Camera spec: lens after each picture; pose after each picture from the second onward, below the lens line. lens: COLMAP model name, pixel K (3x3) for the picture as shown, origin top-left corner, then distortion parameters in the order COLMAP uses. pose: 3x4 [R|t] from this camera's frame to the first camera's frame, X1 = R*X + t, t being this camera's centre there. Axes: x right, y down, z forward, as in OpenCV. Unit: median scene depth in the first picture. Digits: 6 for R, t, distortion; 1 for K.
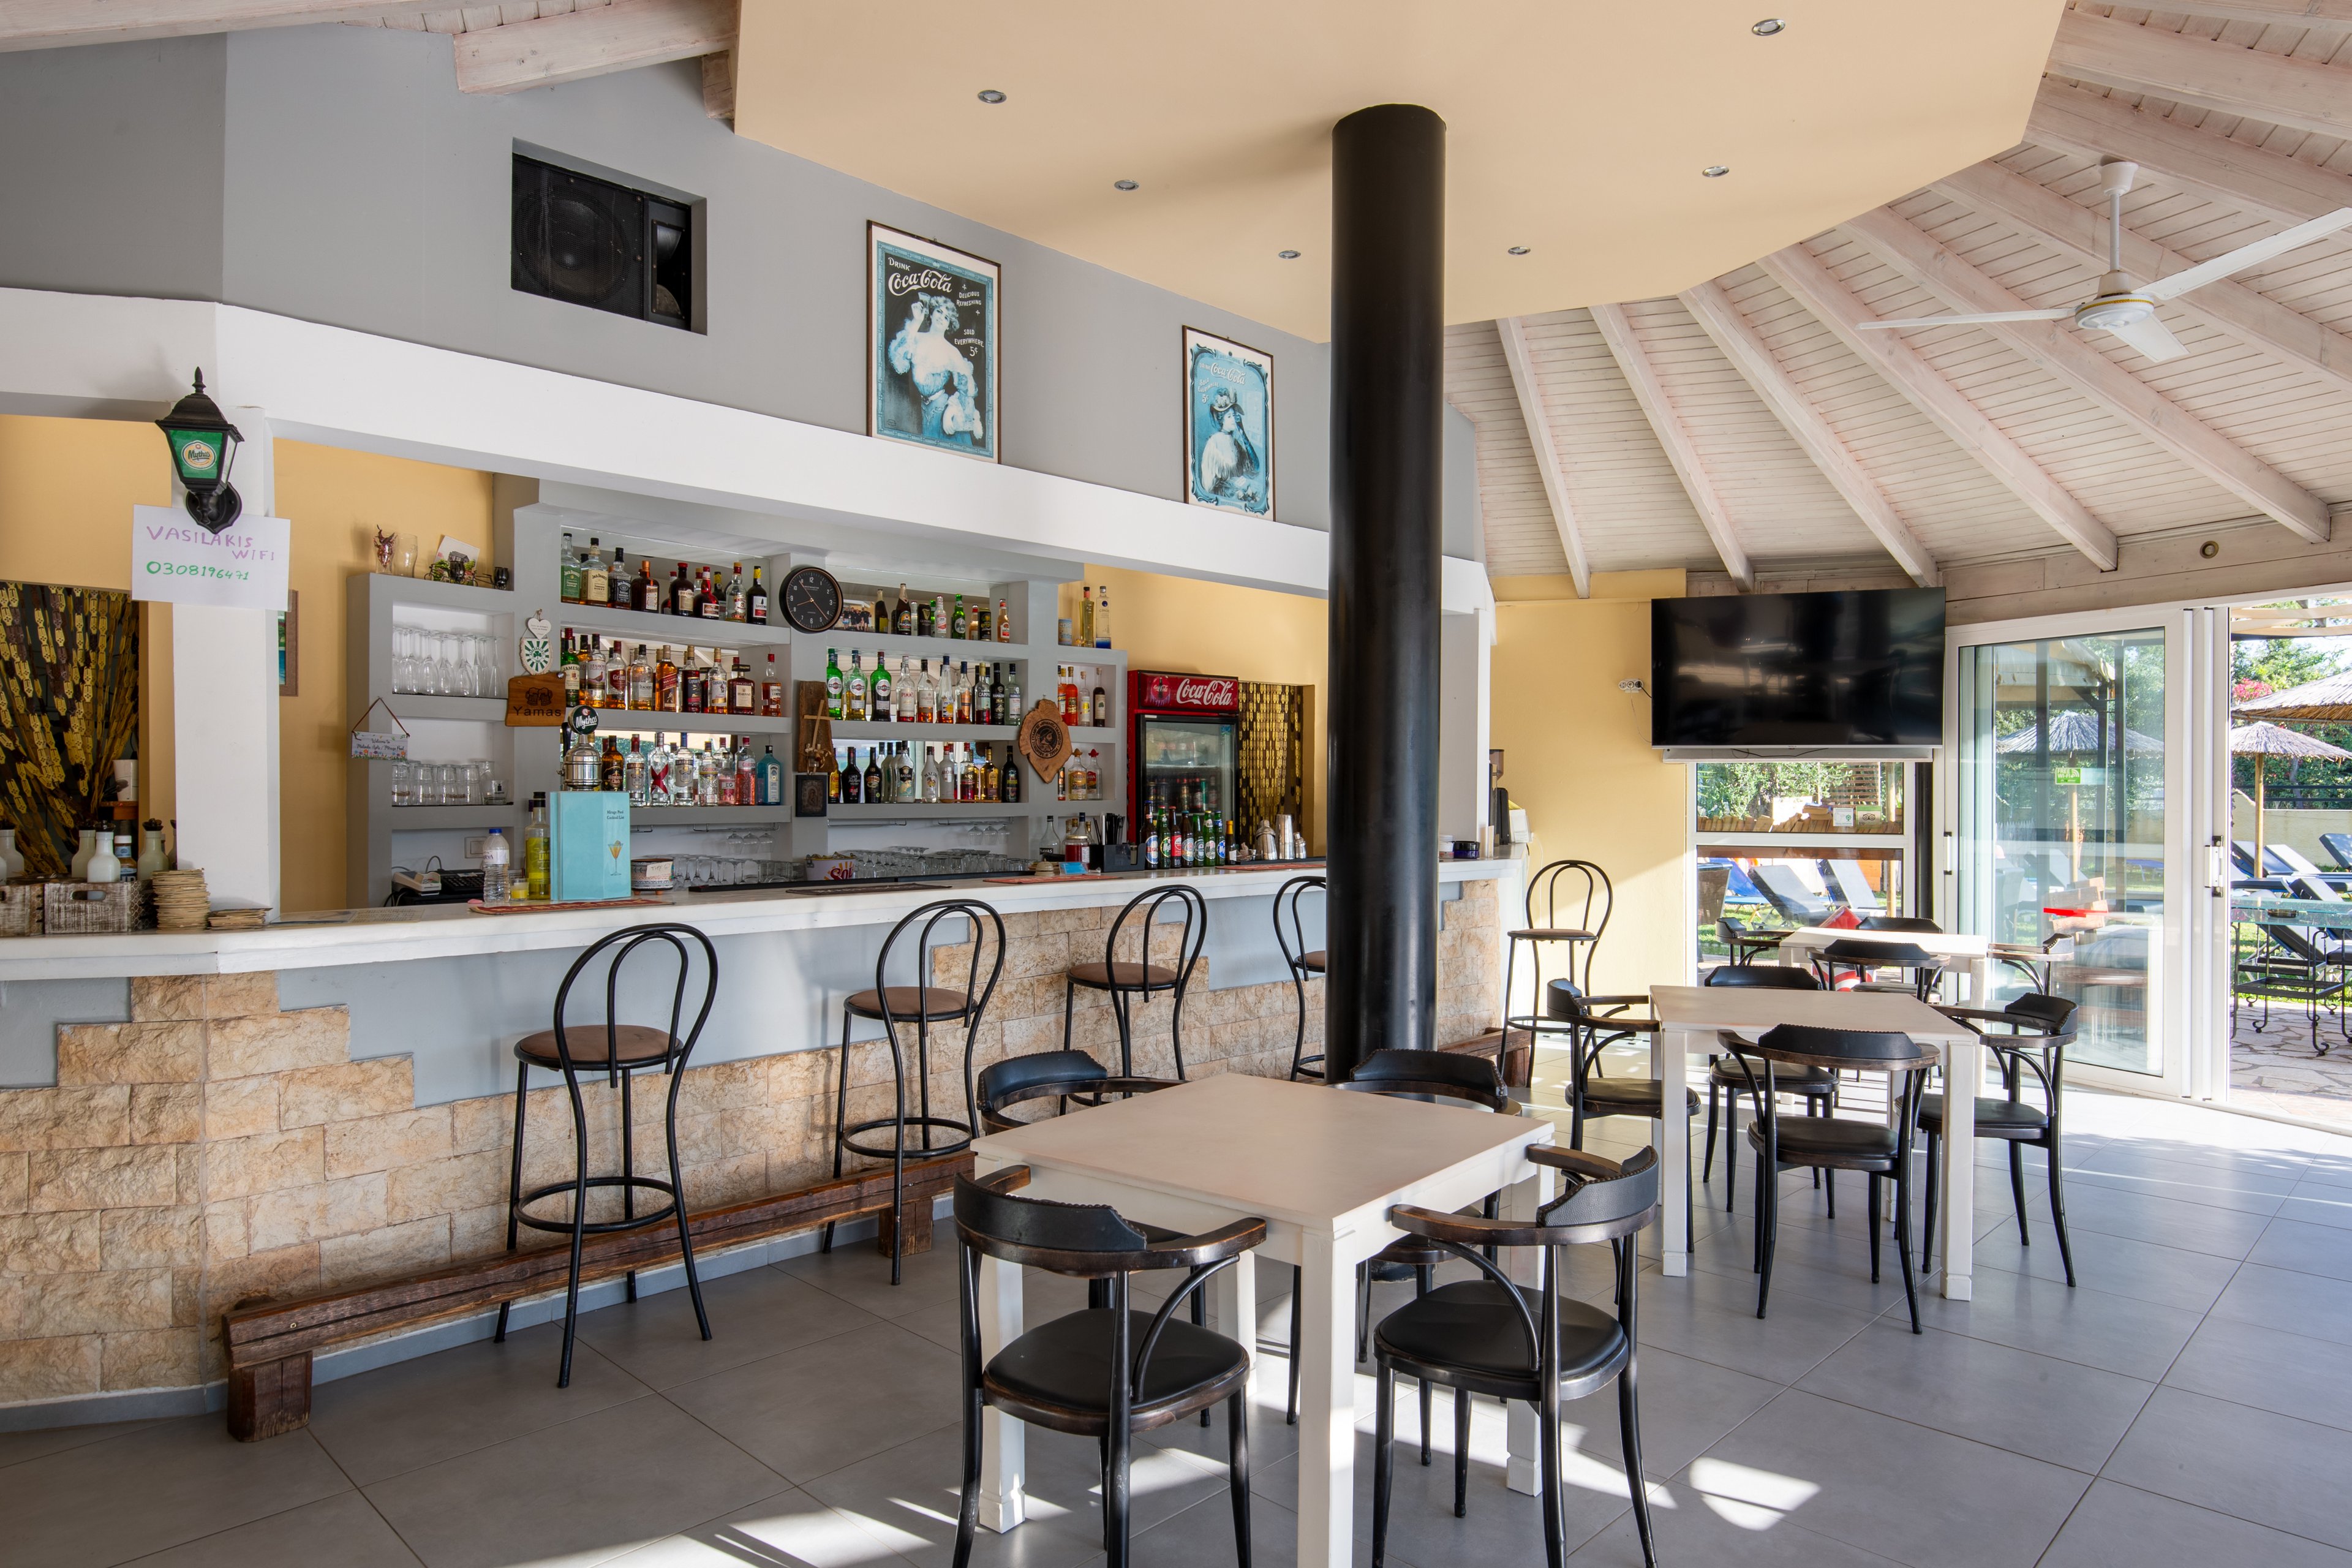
lens RADIAL K [[1433.0, 0, 1177.1], [0, 1433.0, 791.7], [0, 0, 1]] dist [-0.018851, 0.000766]
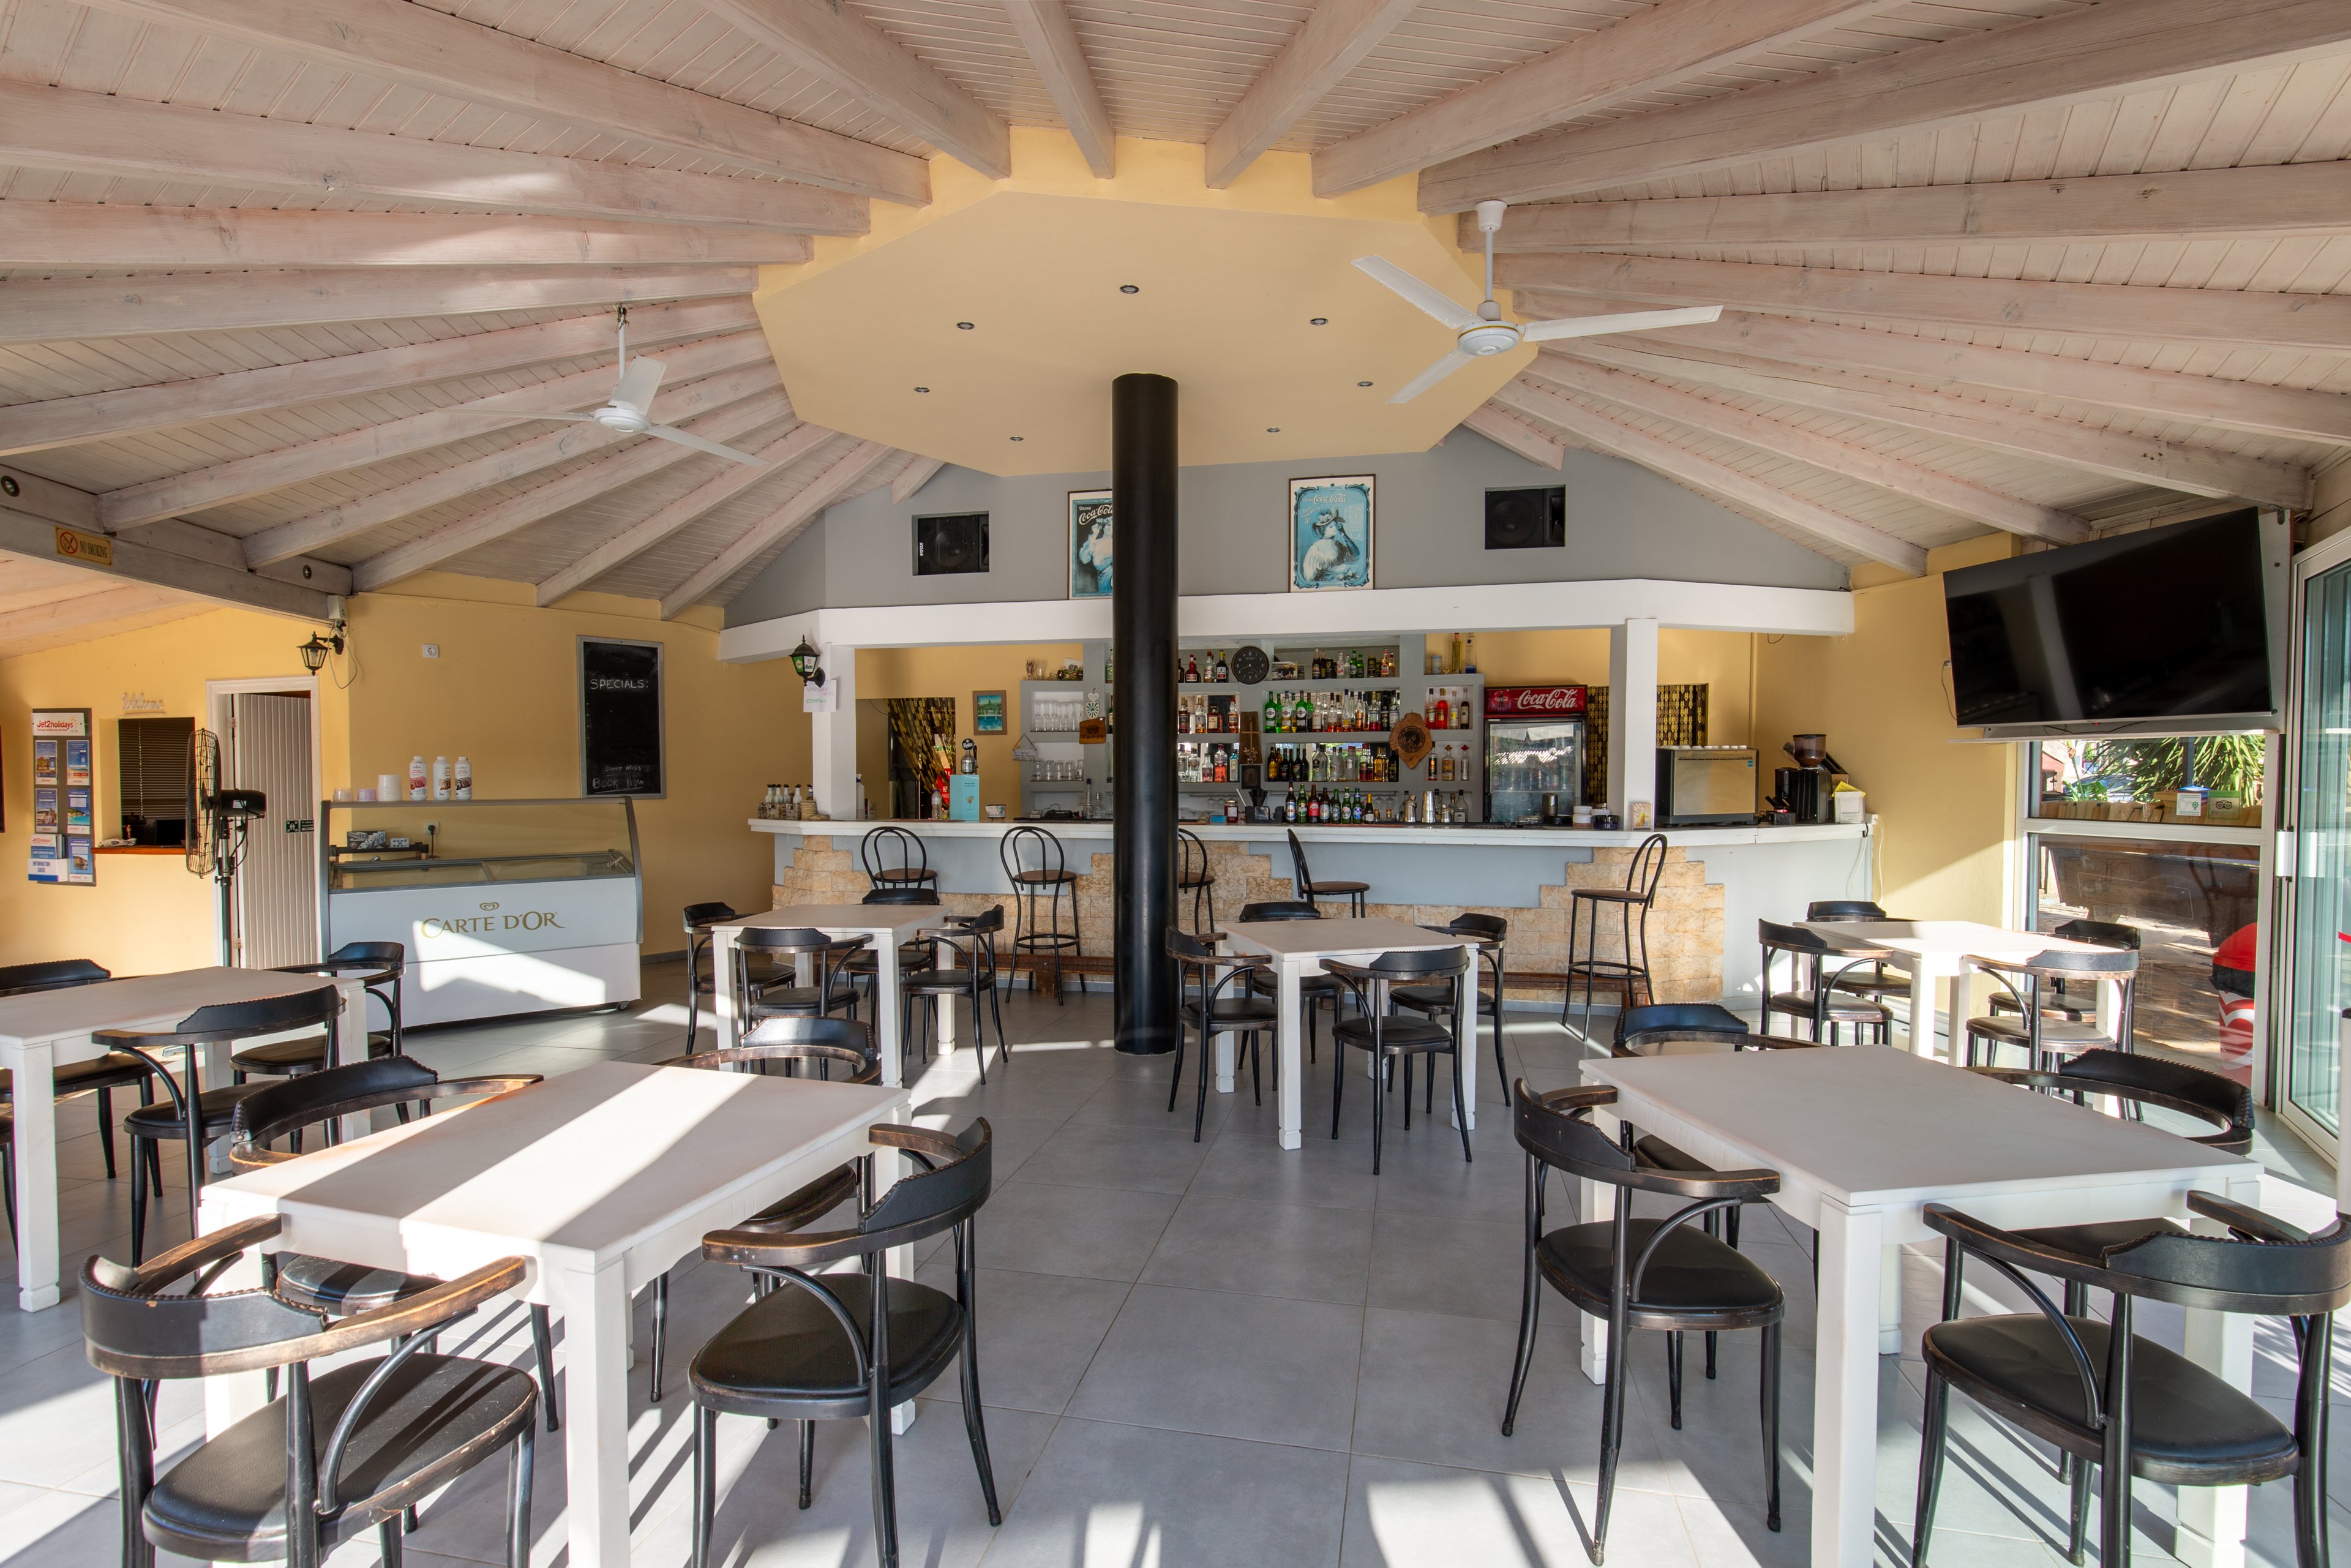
lens RADIAL K [[1061.8, 0, 1164.8], [0, 1061.8, 794.3], [0, 0, 1]] dist [-0.016066, 0.000711]
pose [[0.522438, 0.014525, -0.852554, 0.889031], [-0.000009, 0.999855, 0.017029, 0.001912], [0.852677, -0.008888, 0.522362, 0.255677]]
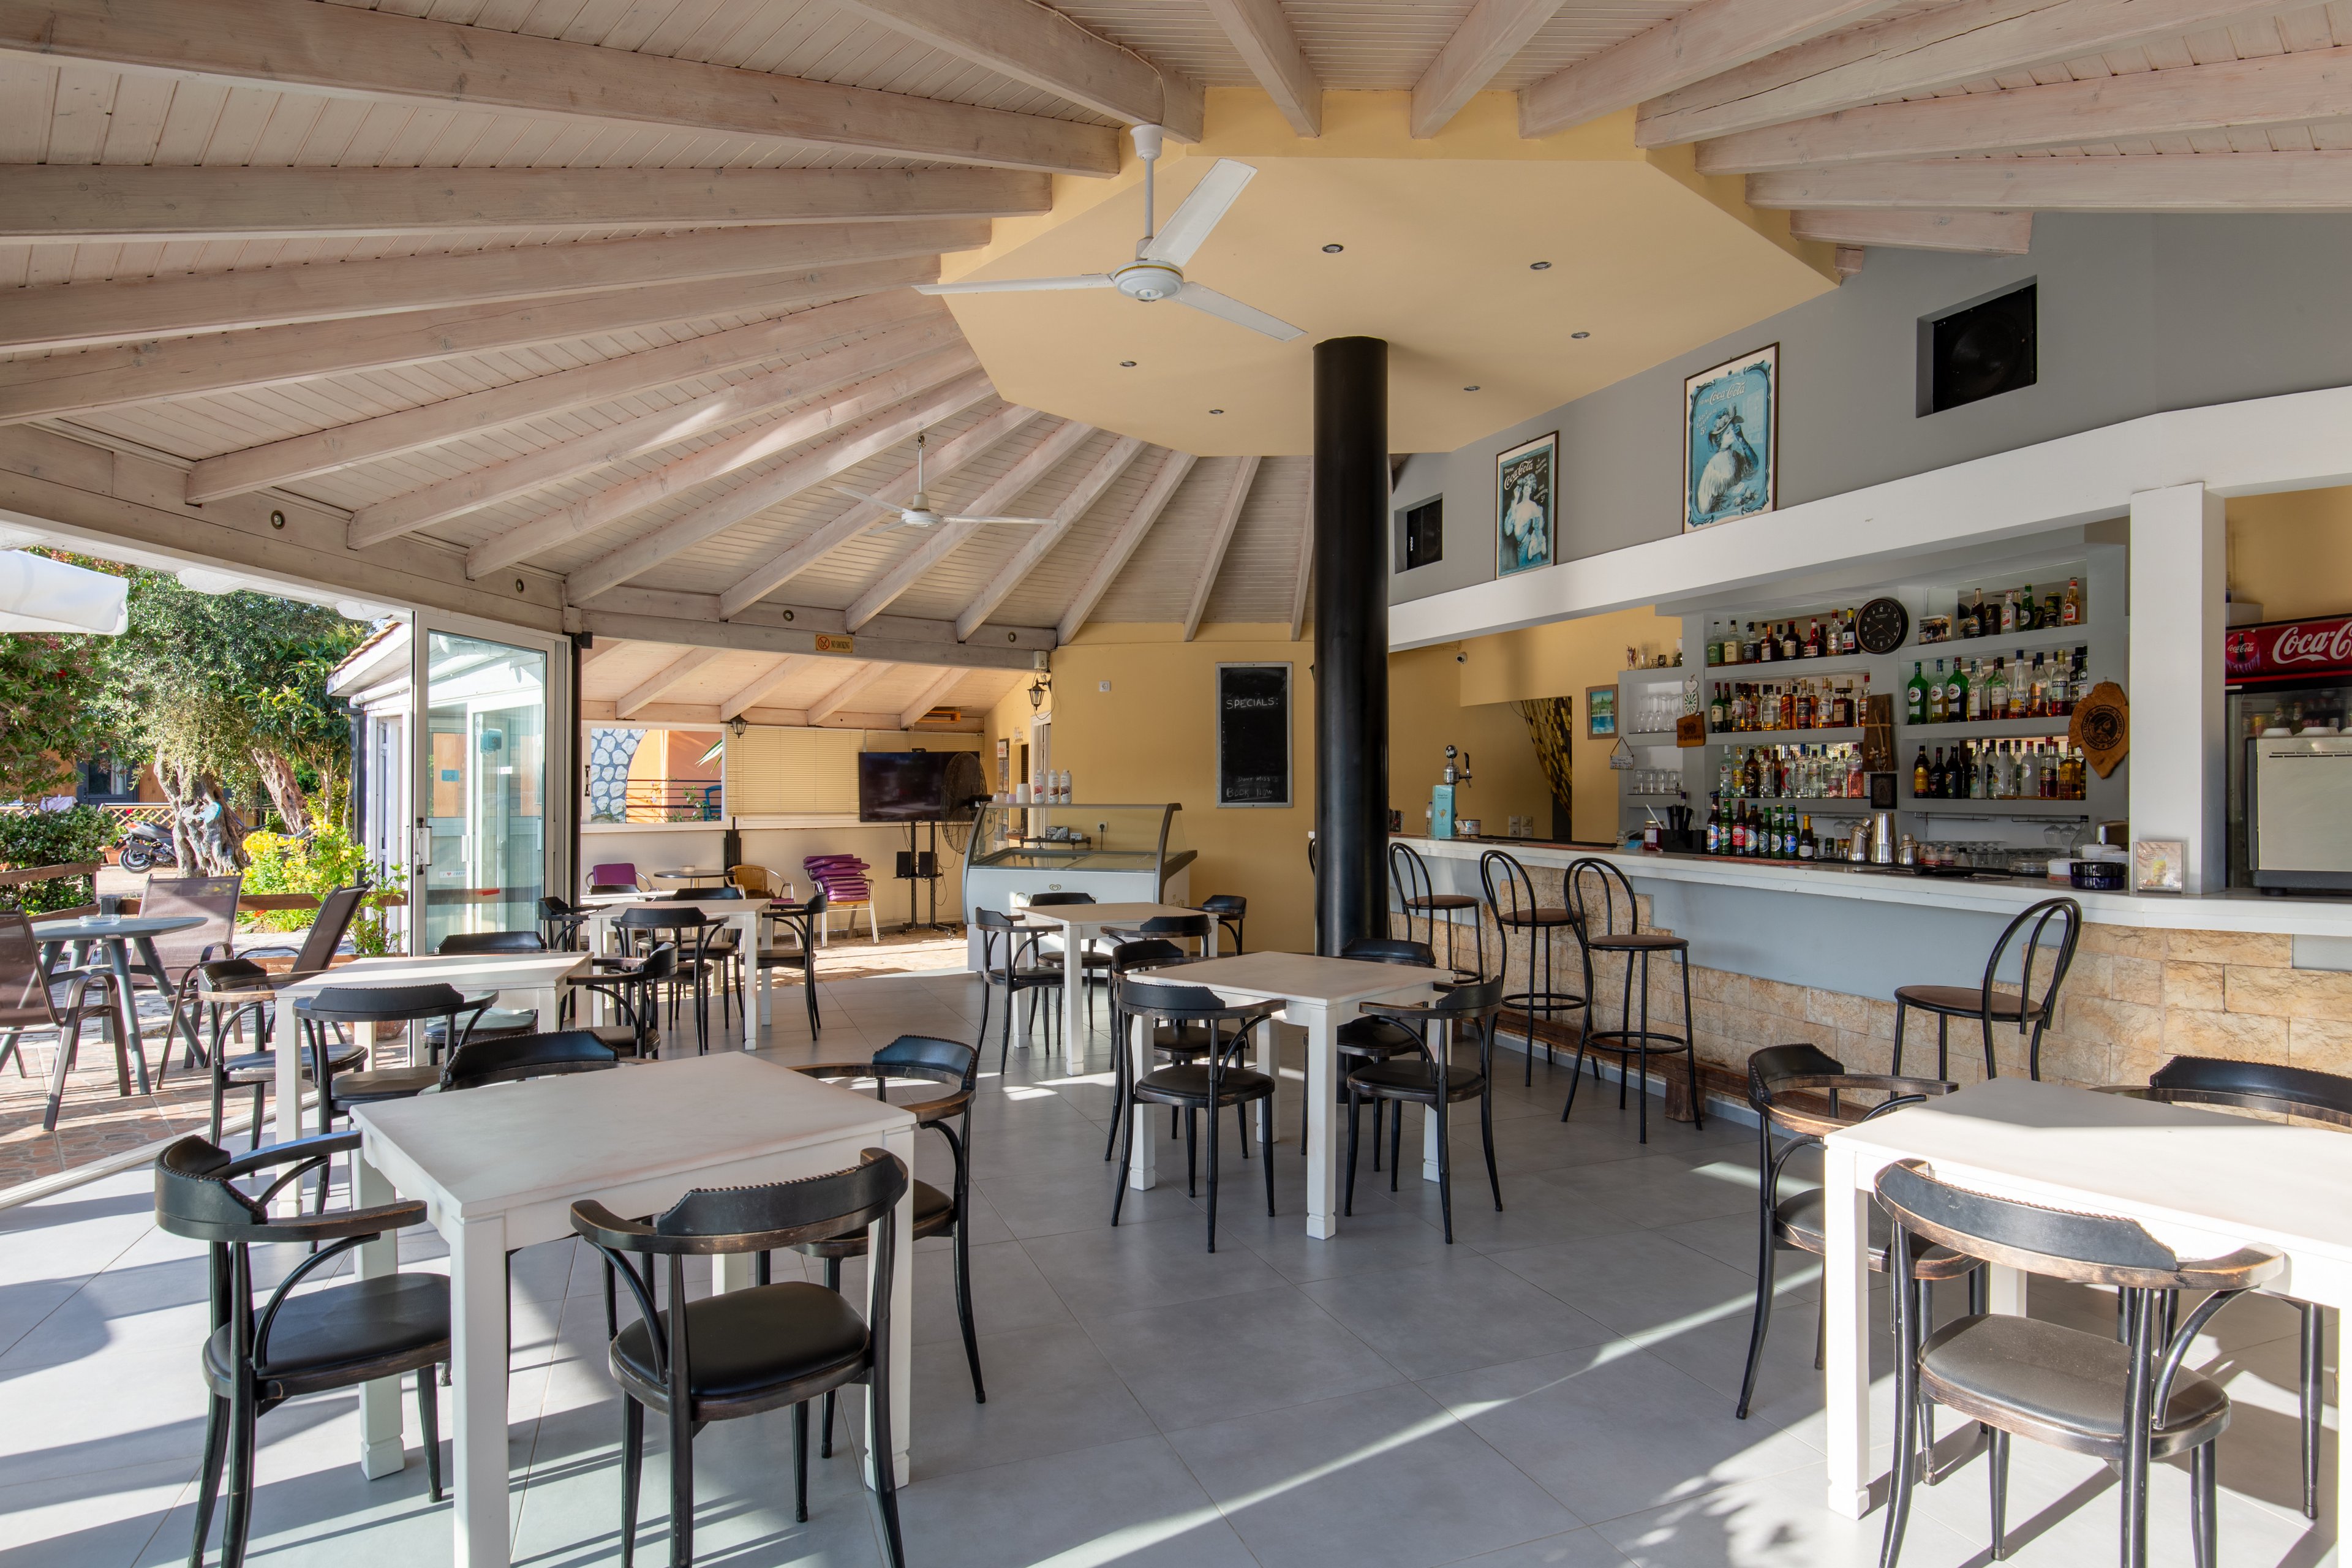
lens RADIAL K [[1241.1, 0, 1181.3], [0, 1241.1, 781.4], [0, 0, 1]] dist [-0.040996, -0.000746]
pose [[-0.409958, -0.005937, -0.912085, 1.012492], [-0.006110, 0.999974, -0.003763, 0.002605], [0.912084, 0.004030, -0.409984, 0.985169]]
